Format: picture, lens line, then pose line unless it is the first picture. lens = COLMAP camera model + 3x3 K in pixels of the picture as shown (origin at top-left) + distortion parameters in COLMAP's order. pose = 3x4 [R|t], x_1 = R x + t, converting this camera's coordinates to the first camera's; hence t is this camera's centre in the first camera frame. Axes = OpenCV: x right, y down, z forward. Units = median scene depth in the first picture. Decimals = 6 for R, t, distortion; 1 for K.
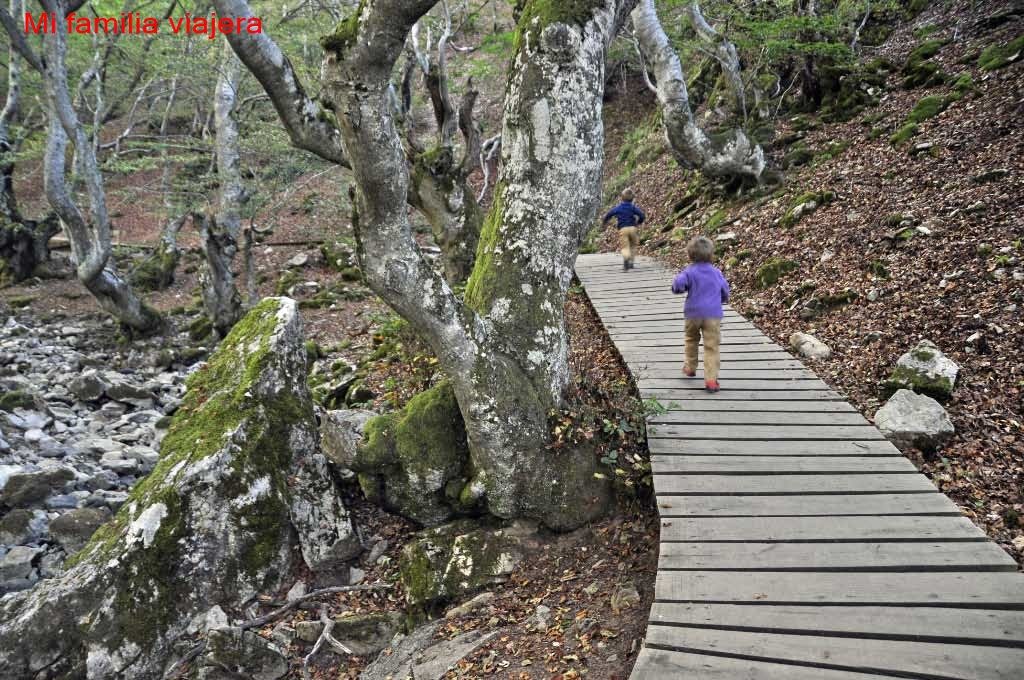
lens RADIAL K [[799.8, 0, 511.5], [0, 799.8, 355.7], [0, 0, 1]] dist [-0.166566, 0.117383]
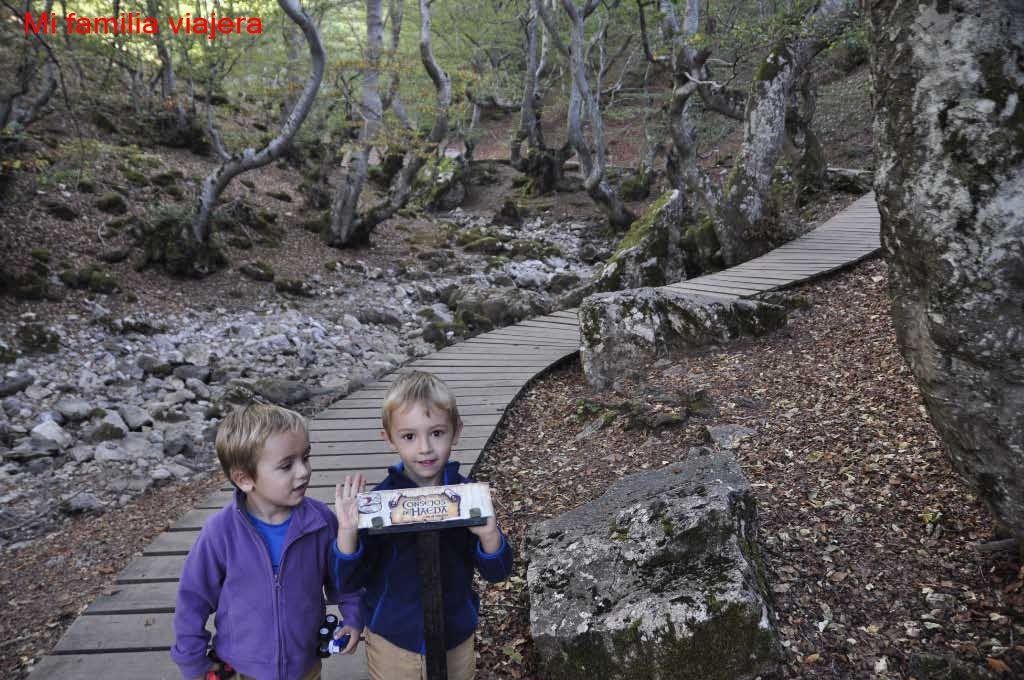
lens RADIAL K [[799.8, 0, 511.5], [0, 799.8, 355.7], [0, 0, 1]] dist [-0.166566, 0.117383]
pose [[0.828870, 0.106524, -0.549205, 0.360363], [-0.053346, 0.992281, 0.111953, 0.099463], [0.556891, -0.063497, 0.828155, -0.680289]]
